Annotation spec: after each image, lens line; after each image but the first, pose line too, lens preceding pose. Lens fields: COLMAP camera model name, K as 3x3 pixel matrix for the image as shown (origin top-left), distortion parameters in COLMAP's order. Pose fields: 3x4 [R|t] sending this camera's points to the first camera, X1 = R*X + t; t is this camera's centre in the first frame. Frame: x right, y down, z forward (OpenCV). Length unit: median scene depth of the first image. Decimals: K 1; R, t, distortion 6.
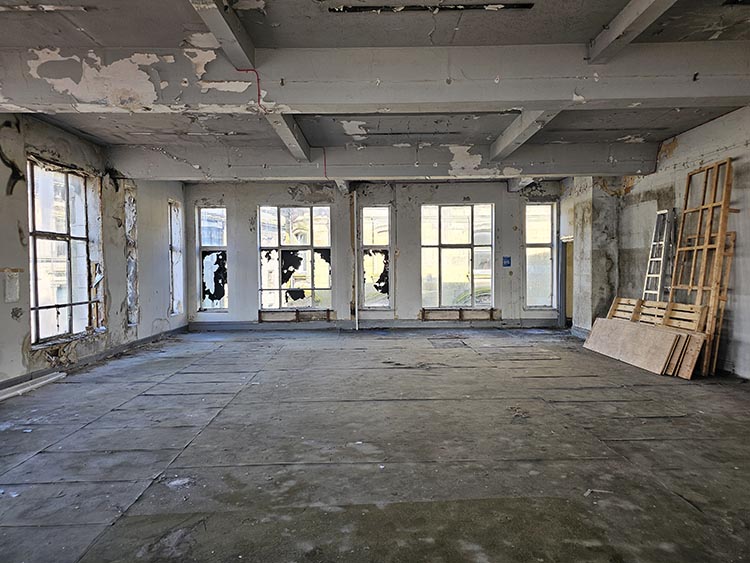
lens RADIAL K [[501.8, 0, 373.8], [0, 501.8, 264.8], [0, 0, 1]] dist [0.085707, -0.074484]
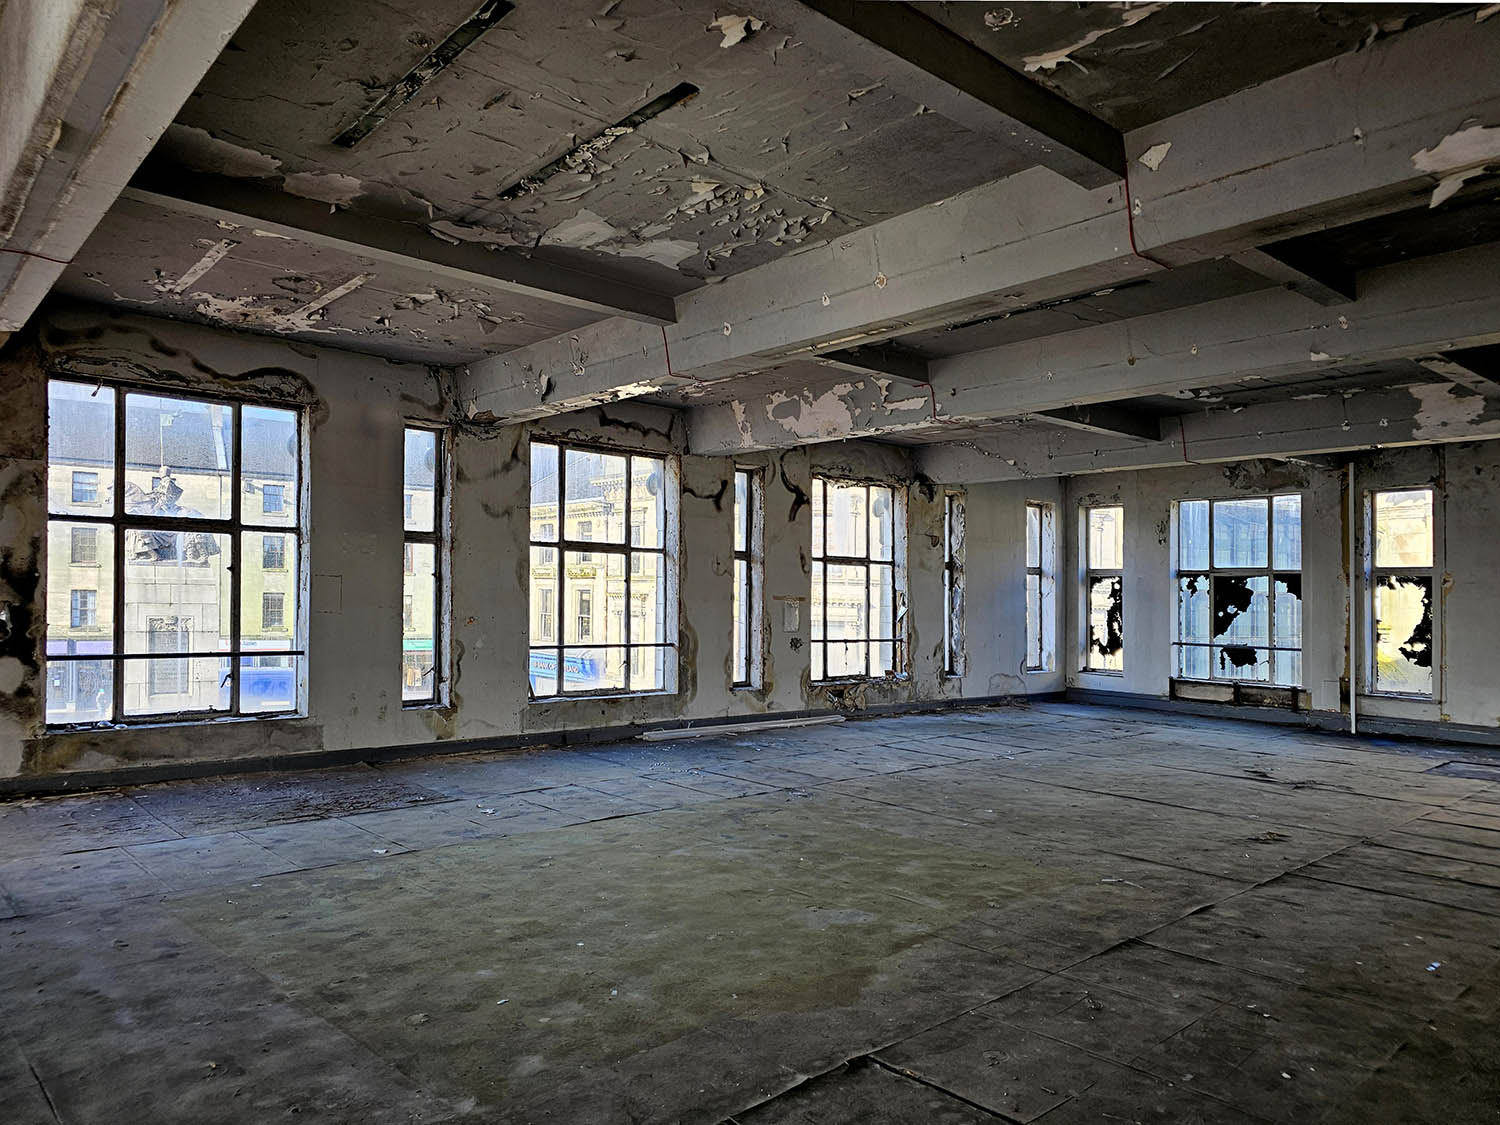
lens RADIAL K [[1003.7, 0, 747.6], [0, 1003.7, 529.1], [0, 0, 1]] dist [0.085707, -0.074484]
pose [[0.650473, -0.028646, -0.758989, 0.362490], [-0.021458, 0.998197, -0.056064, -0.006491], [0.759226, 0.052755, 0.648685, -0.157460]]
